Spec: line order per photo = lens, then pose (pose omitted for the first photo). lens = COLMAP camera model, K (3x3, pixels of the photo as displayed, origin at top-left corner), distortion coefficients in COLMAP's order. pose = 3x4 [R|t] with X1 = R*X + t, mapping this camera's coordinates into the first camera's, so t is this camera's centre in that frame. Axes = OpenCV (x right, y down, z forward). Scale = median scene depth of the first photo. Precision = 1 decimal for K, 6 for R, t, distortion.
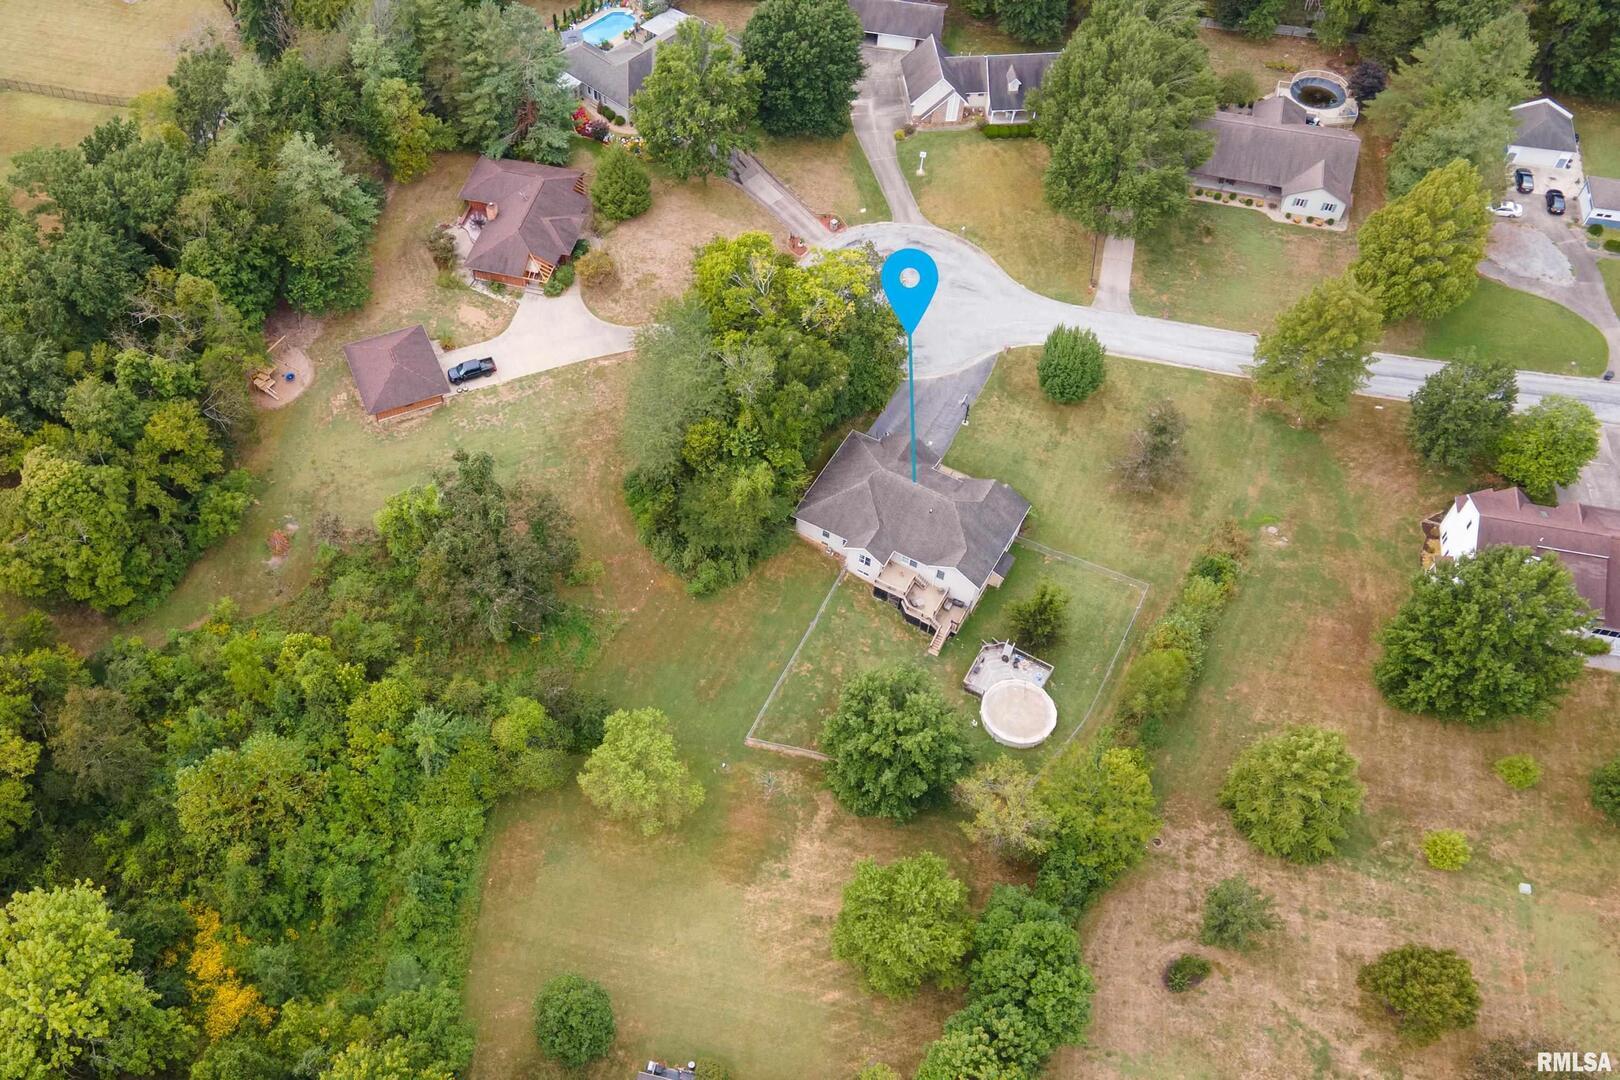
lens RADIAL K [[1400.6, 0, 672.4], [0, 1400.6, 542.7], [0, 0, 1]] dist [0.011318, 0.040925]
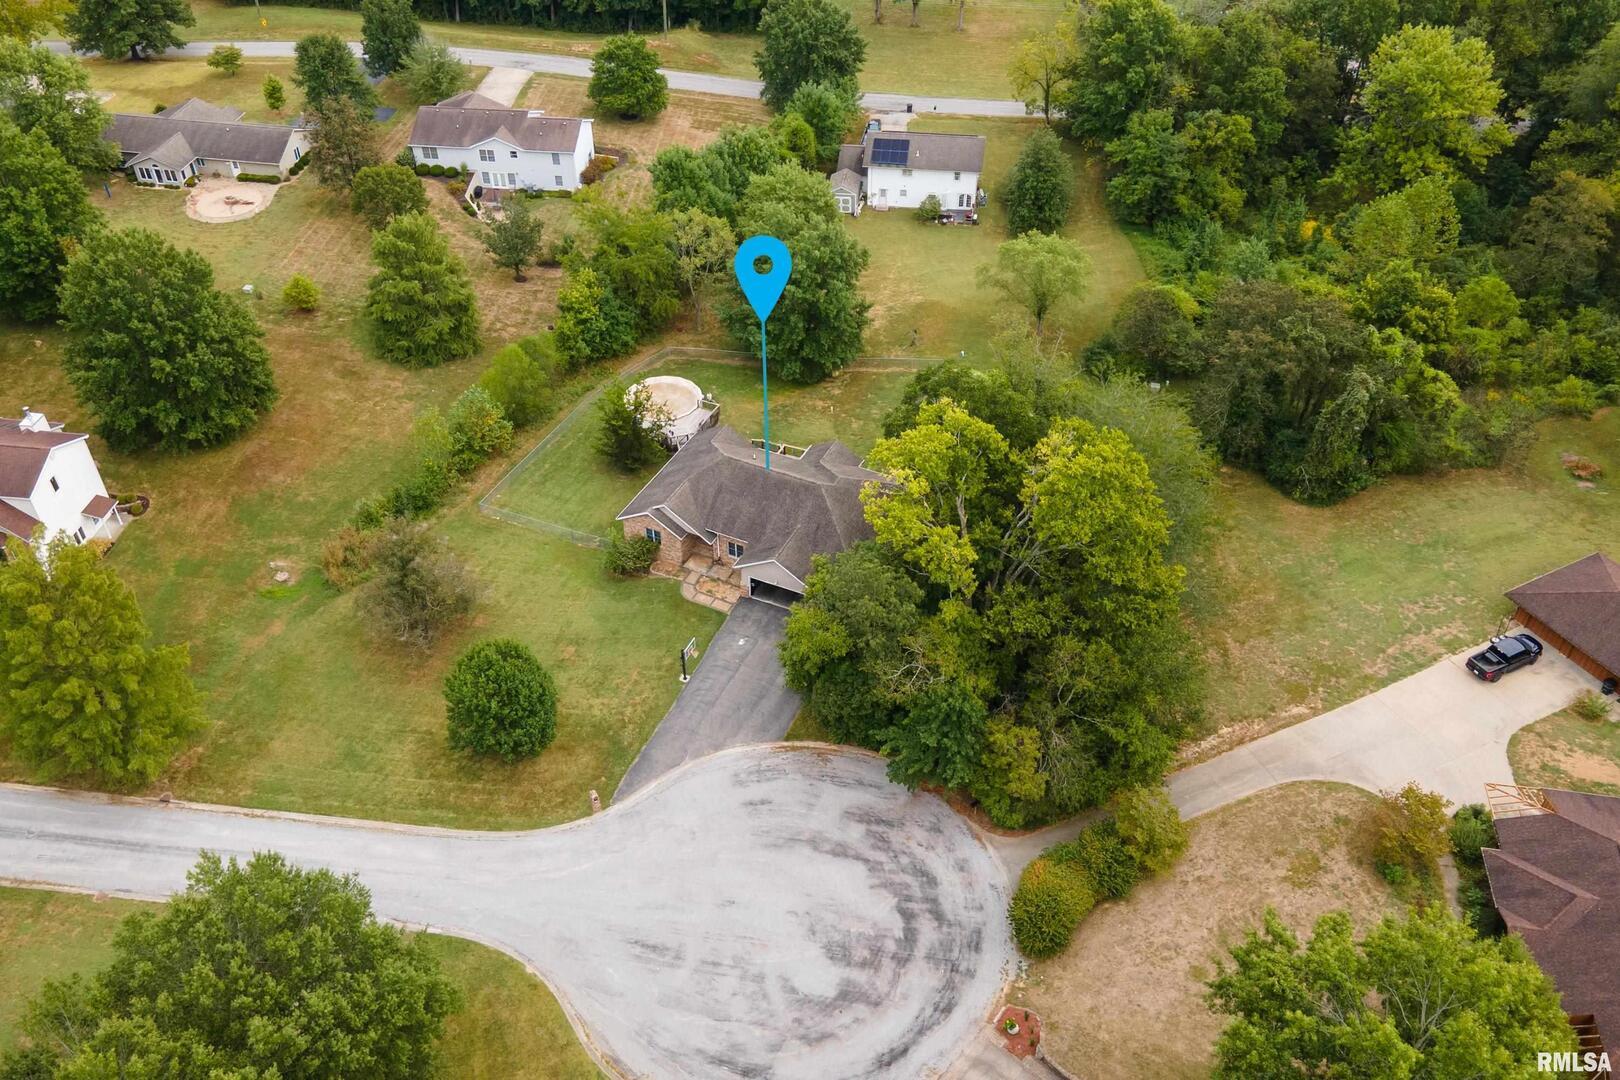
lens RADIAL K [[1400.6, 0, 812.4], [0, 1400.6, 548.9], [0, 0, 1]] dist [0.011318, 0.040925]
pose [[-0.993838, 0.090399, -0.064145, 0.201852], [-0.069017, -0.051847, 0.996267, -0.765977], [0.086736, 0.994555, 0.057766, 0.983513]]
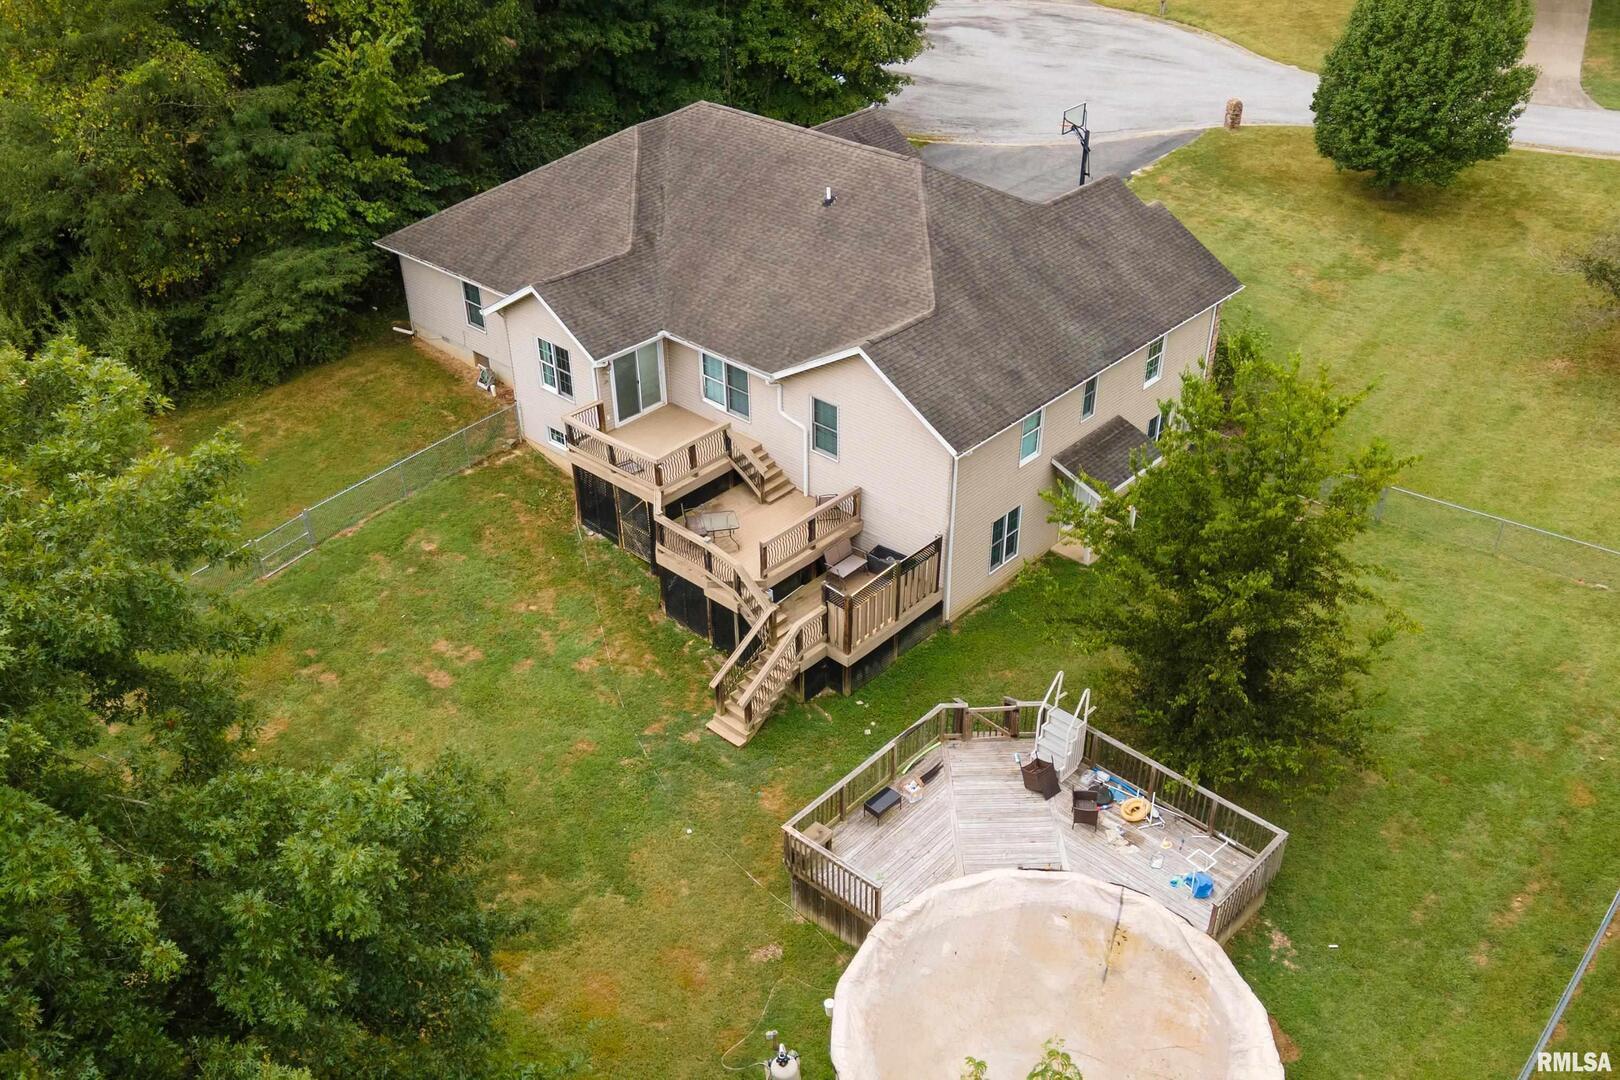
lens RADIAL K [[1400.6, 0, 813.5], [0, 1400.6, 544.5], [0, 0, 1]] dist [0.011318, 0.040925]
pose [[0.982377, 0.114710, -0.147573, 0.221163], [-0.157628, 0.932732, -0.324291, 0.116029], [0.100446, 0.341837, 0.934376, 0.764741]]
